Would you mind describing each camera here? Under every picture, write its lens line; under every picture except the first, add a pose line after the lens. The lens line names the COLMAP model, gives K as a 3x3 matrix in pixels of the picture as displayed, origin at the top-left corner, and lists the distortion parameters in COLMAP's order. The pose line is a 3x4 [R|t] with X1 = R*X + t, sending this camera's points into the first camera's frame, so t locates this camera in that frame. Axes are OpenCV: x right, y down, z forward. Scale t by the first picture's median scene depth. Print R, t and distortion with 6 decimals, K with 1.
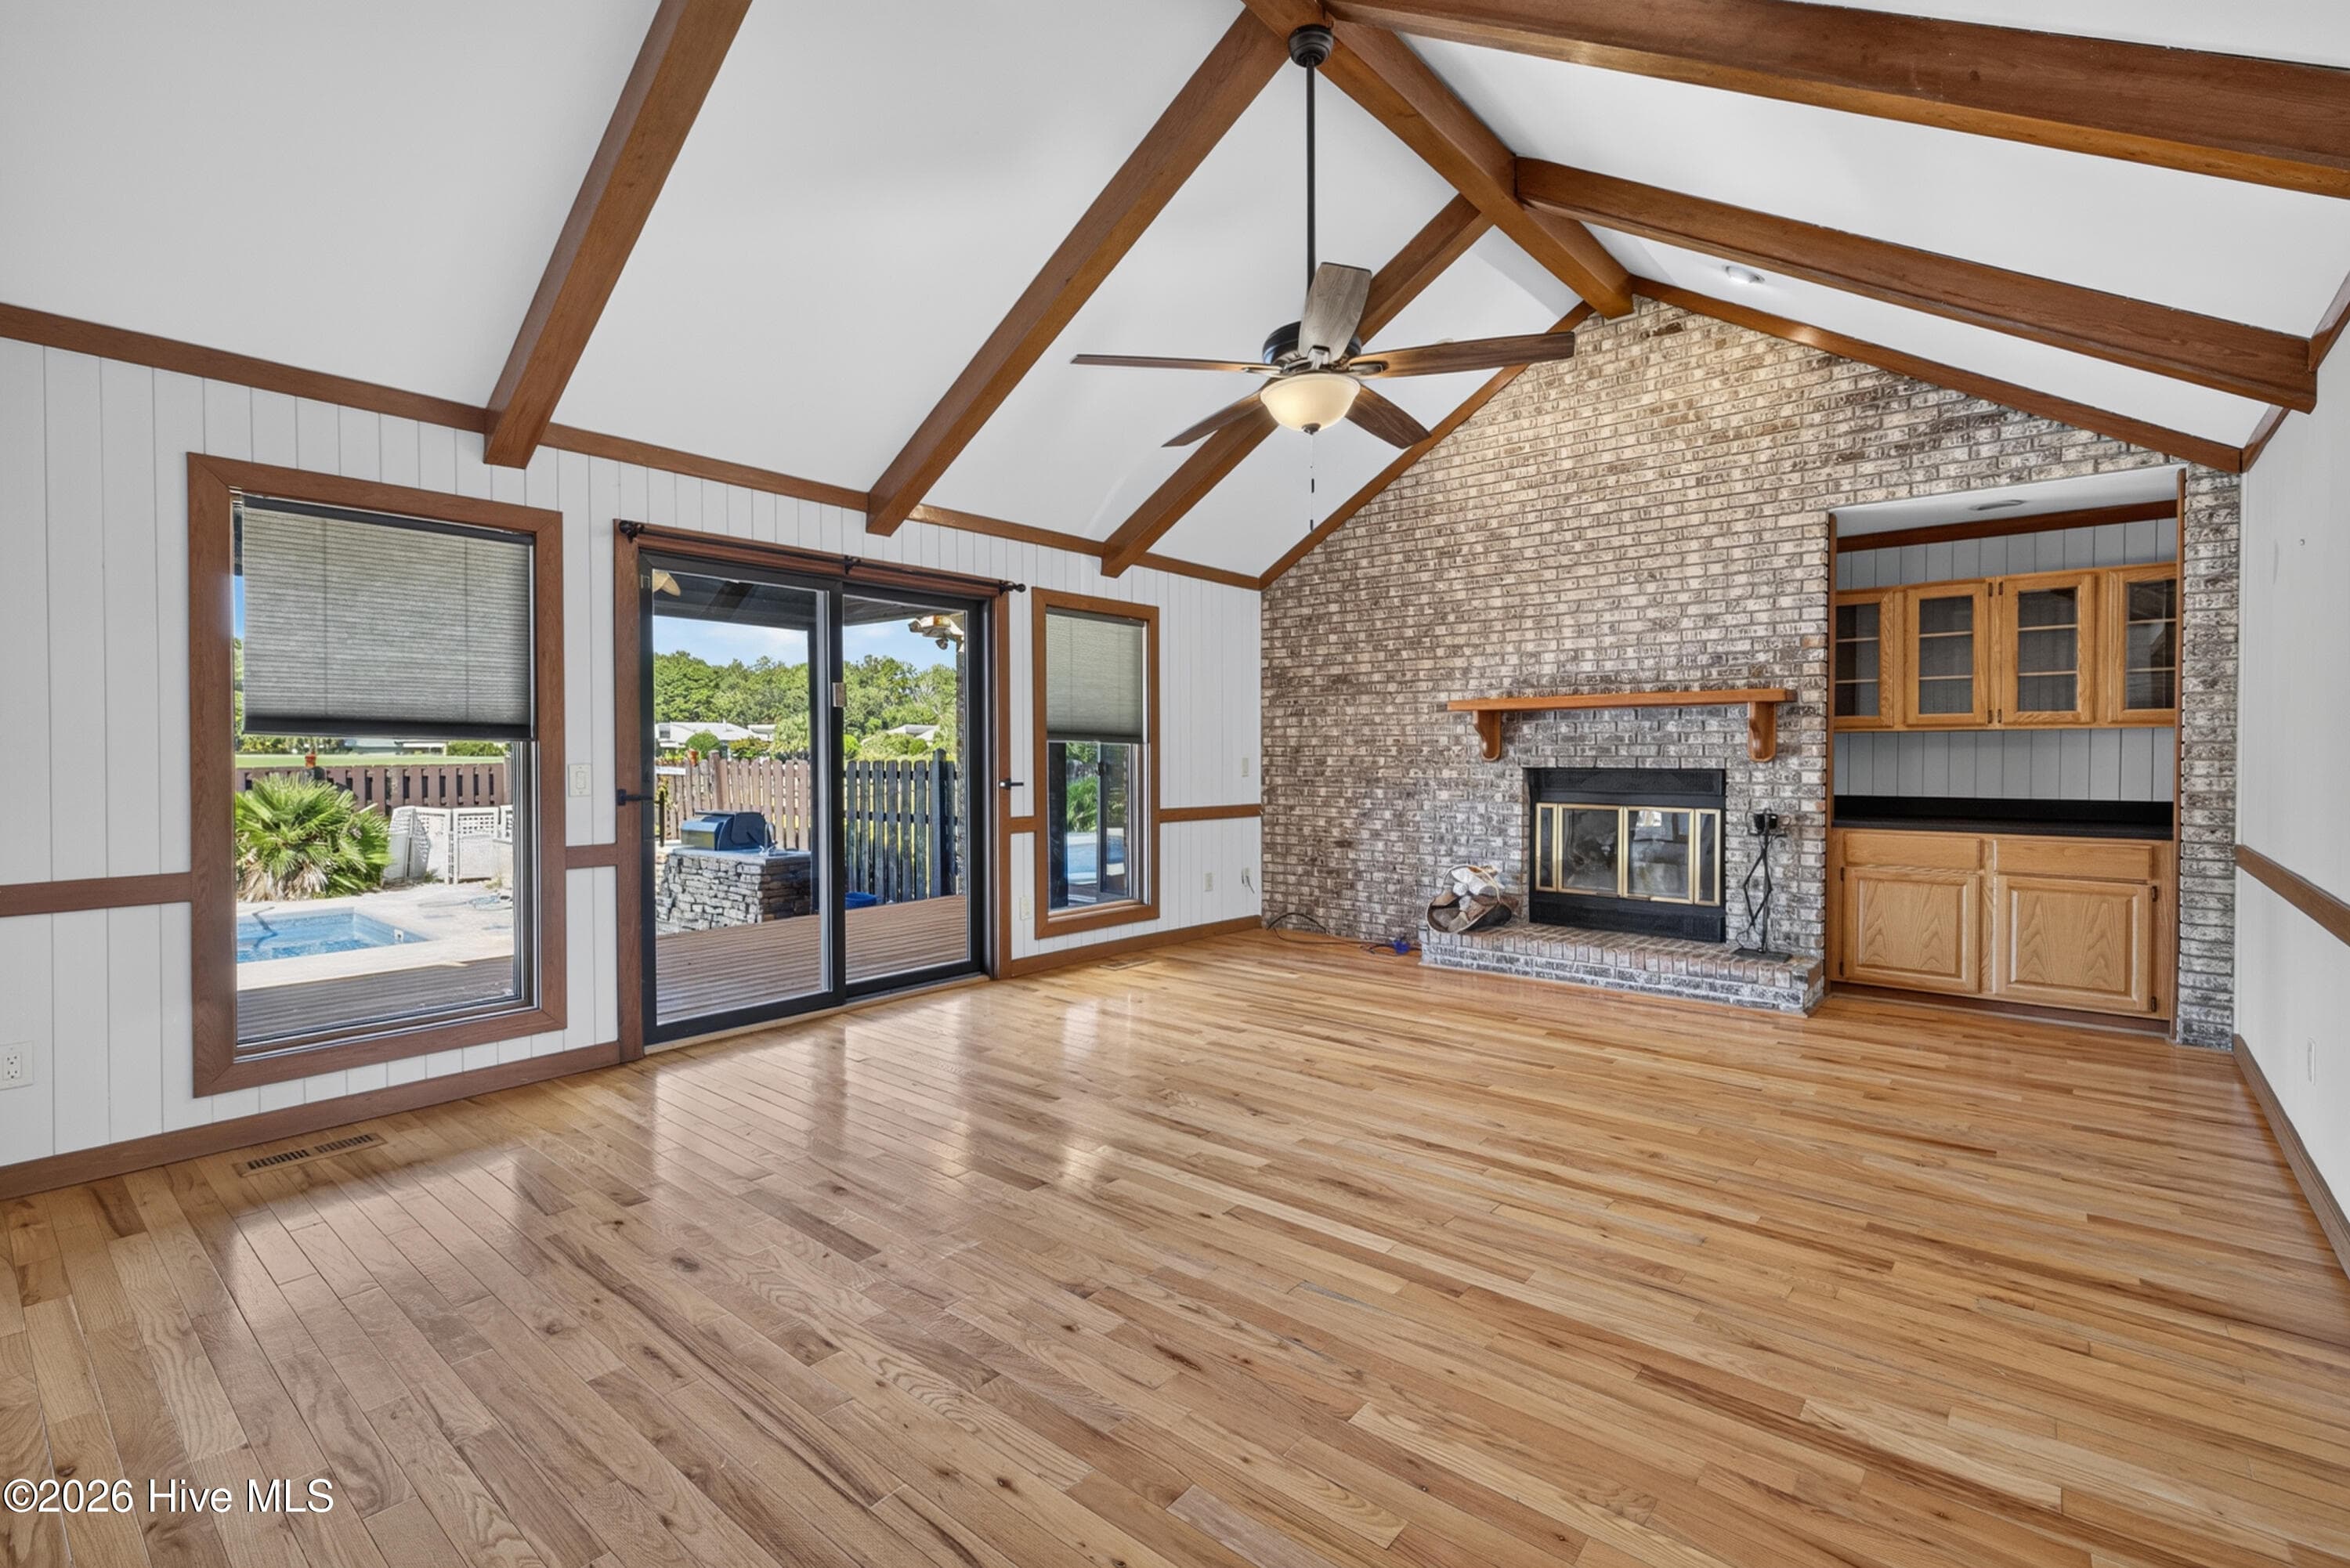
lens RADIAL K [[1036.0, 0, 1220.4], [0, 1036.0, 773.3], [0, 0, 1]] dist [0.005546, -0.000858]
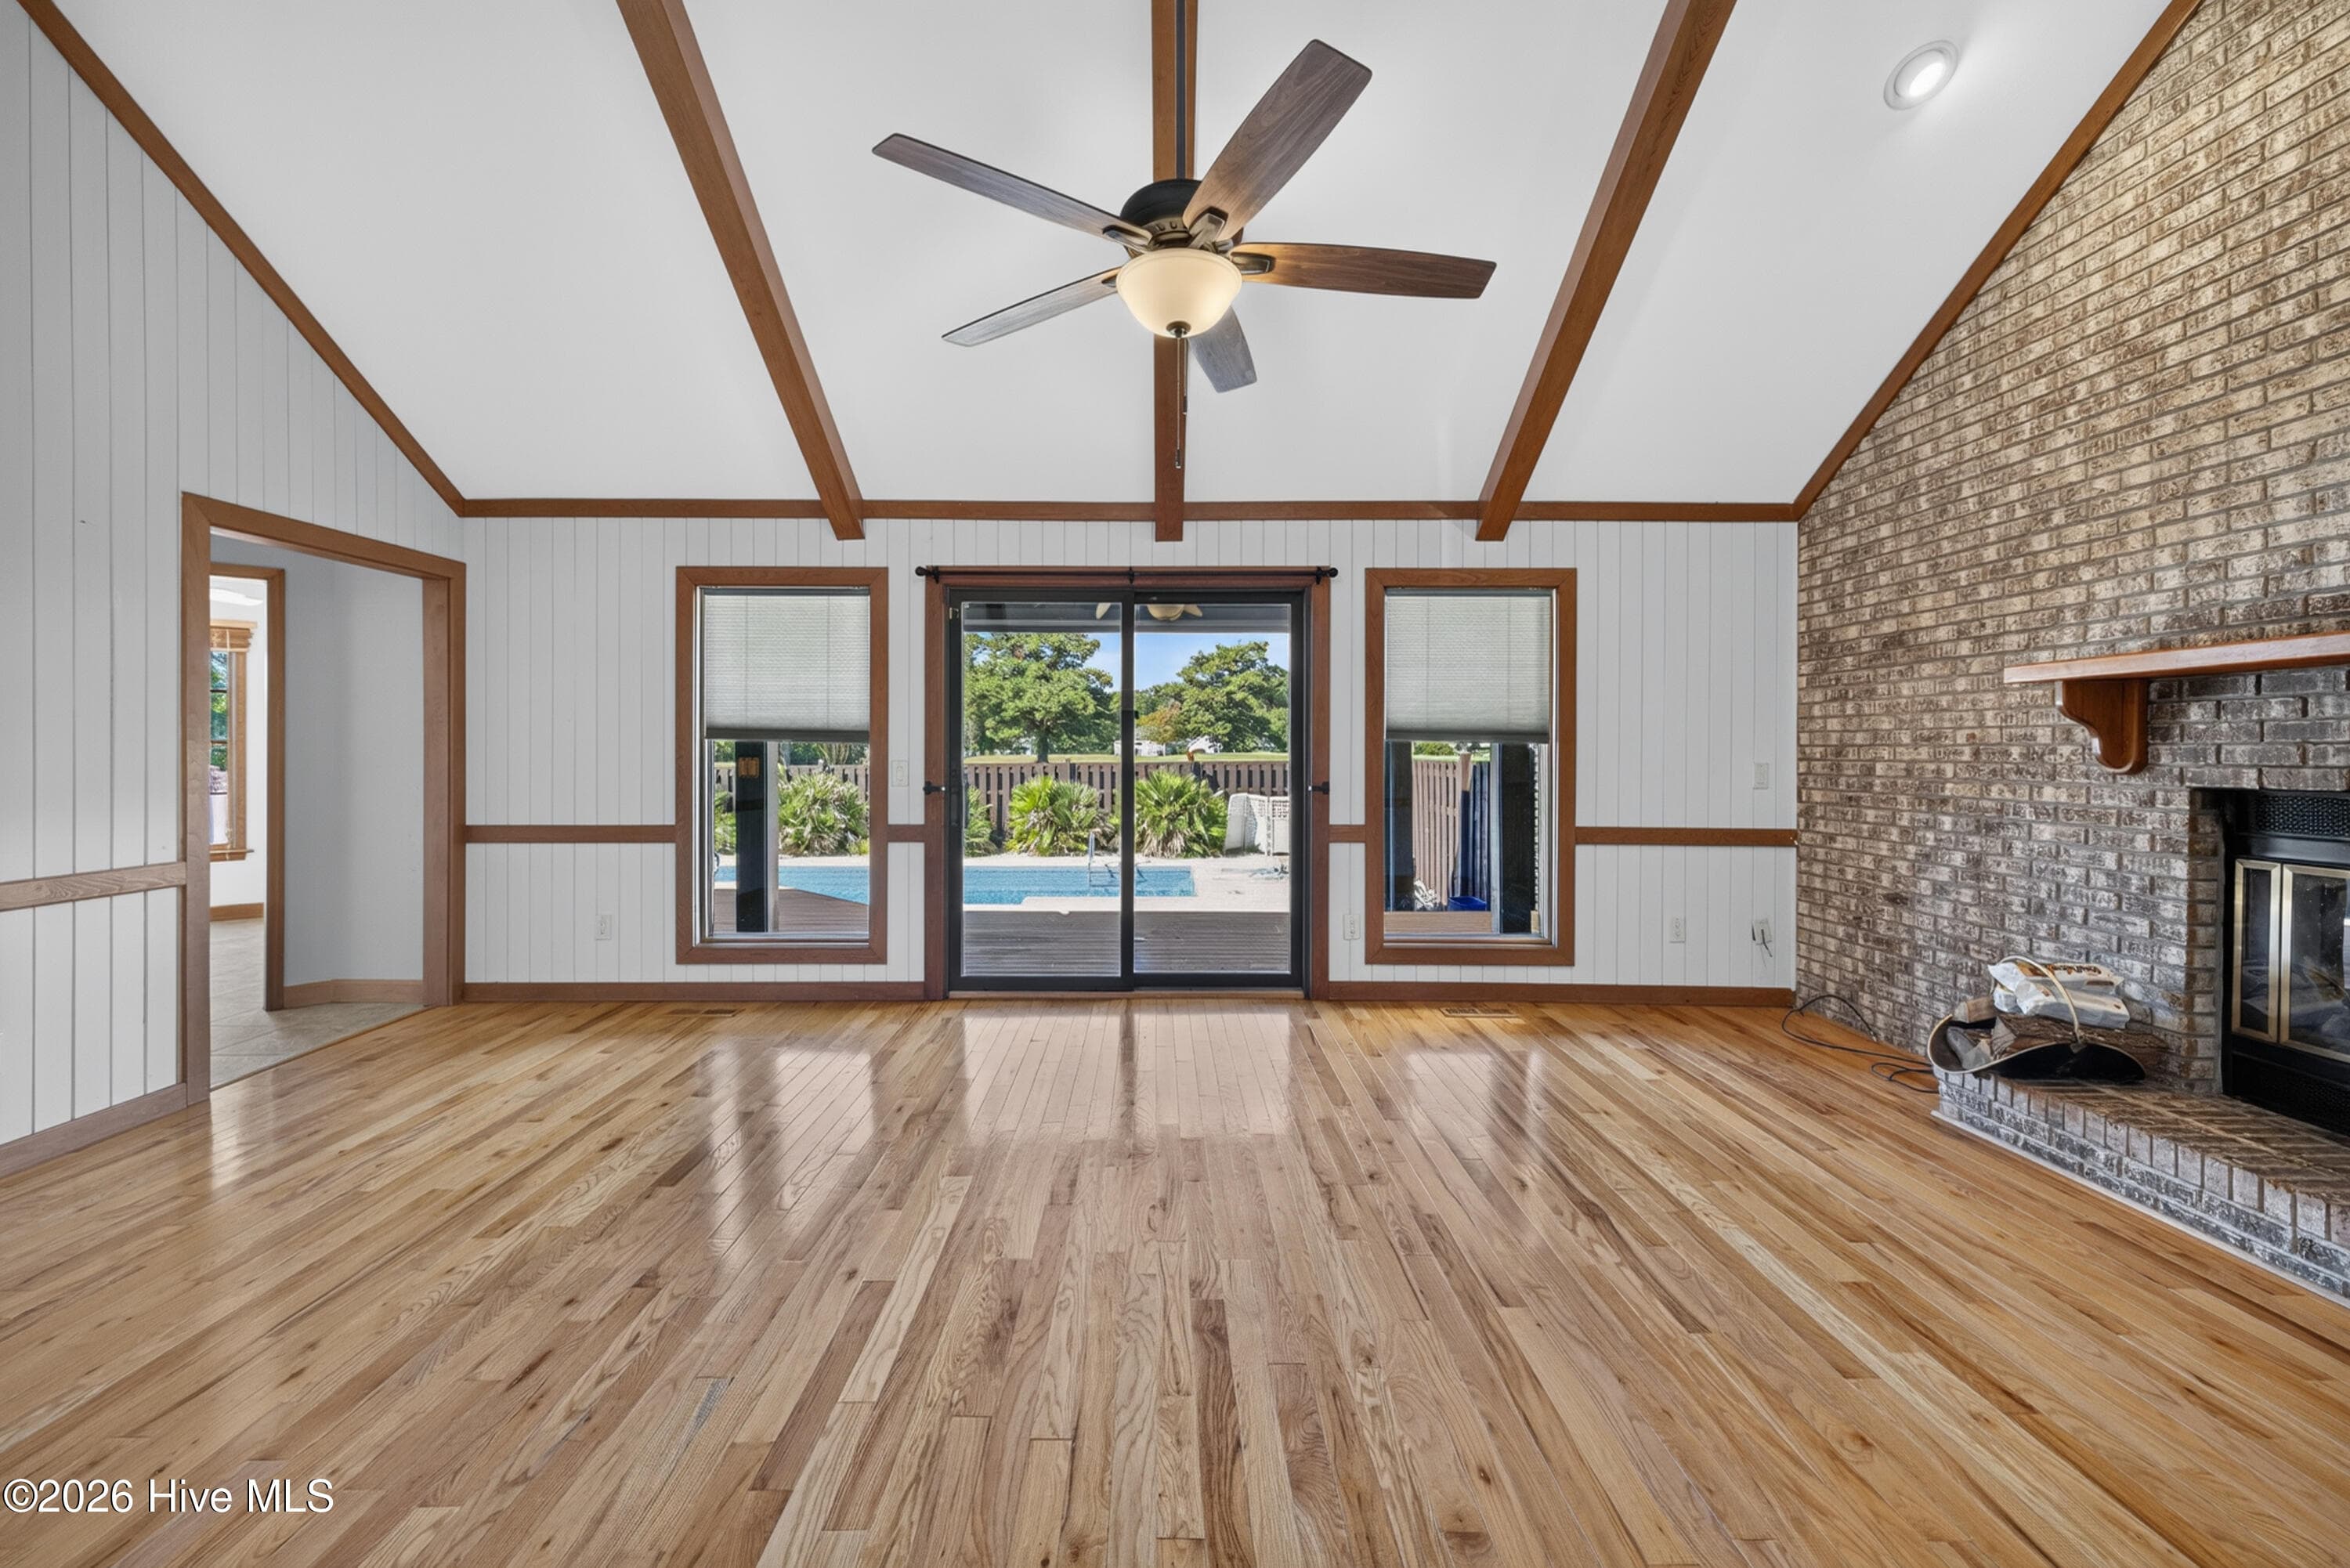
lens RADIAL K [[1036.0, 0, 1178.9], [0, 1036.0, 763.6], [0, 0, 1]] dist [0.005546, -0.000858]
pose [[0.632964, 0.012338, -0.774083, 0.380640], [-0.019441, 0.999811, 0.000039, -0.007709], [0.773937, 0.015024, 0.633084, 0.291260]]
